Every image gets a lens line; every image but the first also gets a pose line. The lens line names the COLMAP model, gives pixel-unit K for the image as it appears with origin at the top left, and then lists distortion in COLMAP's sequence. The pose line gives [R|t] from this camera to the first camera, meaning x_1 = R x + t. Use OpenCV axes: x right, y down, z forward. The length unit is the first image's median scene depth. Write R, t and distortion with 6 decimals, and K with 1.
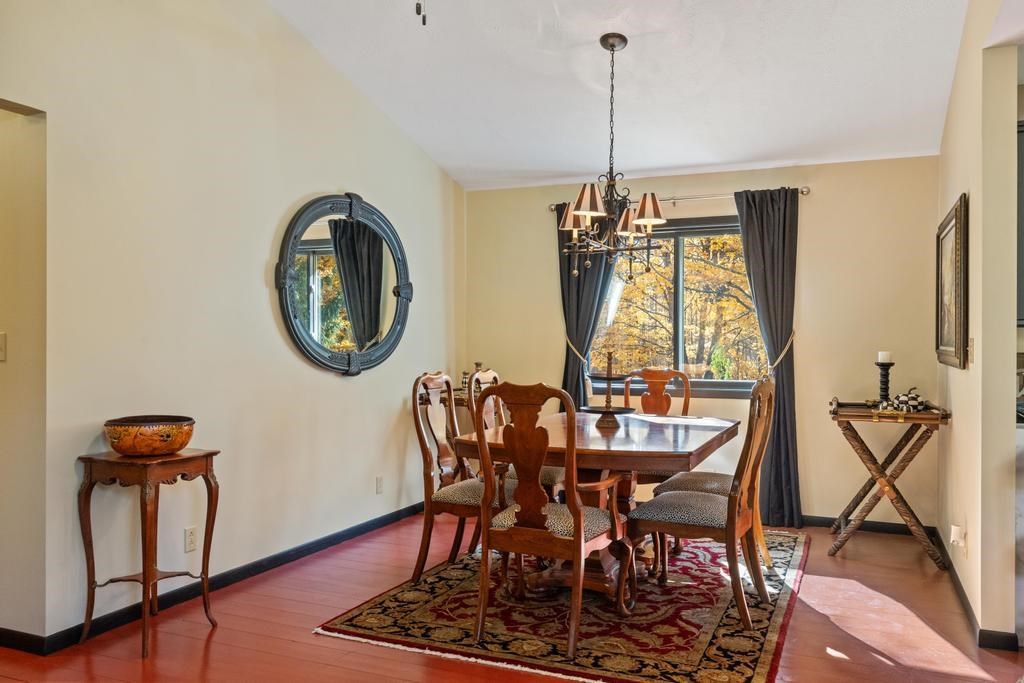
lens RADIAL K [[815.6, 0, 511.0], [0, 815.6, 345.5], [0, 0, 1]] dist [-0.006359, -0.004685]
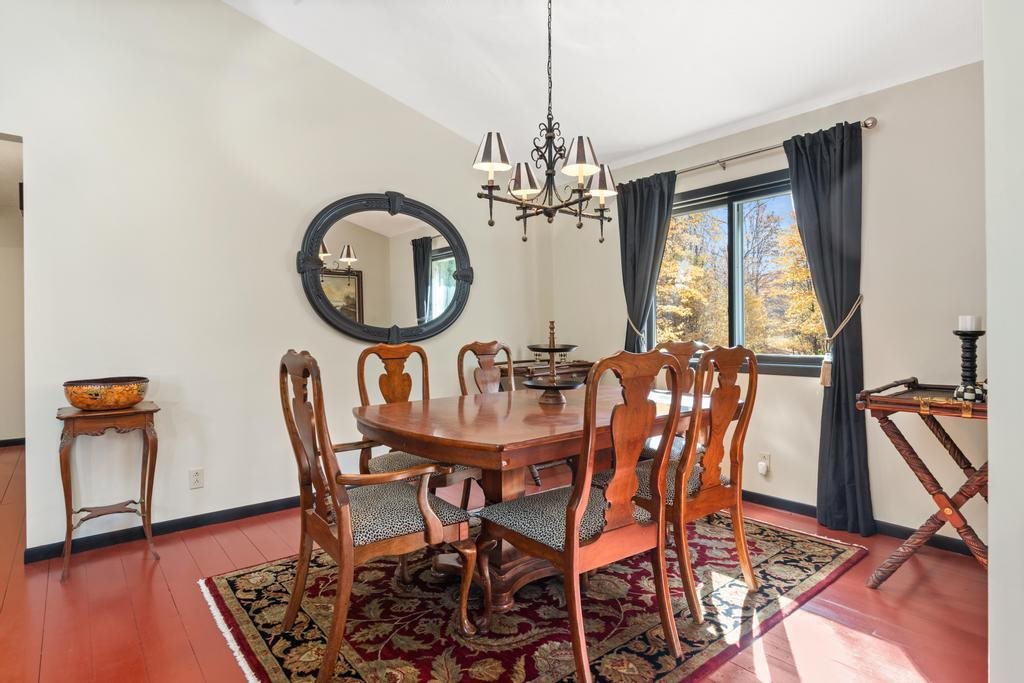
lens RADIAL K [[545.0, 0, 512.8], [0, 545.0, 334.1], [0, 0, 1]] dist [-0.006730, 0.001521]
pose [[0.888764, -0.008946, -0.458278, 0.372095], [0.009574, 0.999954, -0.000955, 0.023469], [0.458265, -0.003539, 0.888808, 0.451816]]
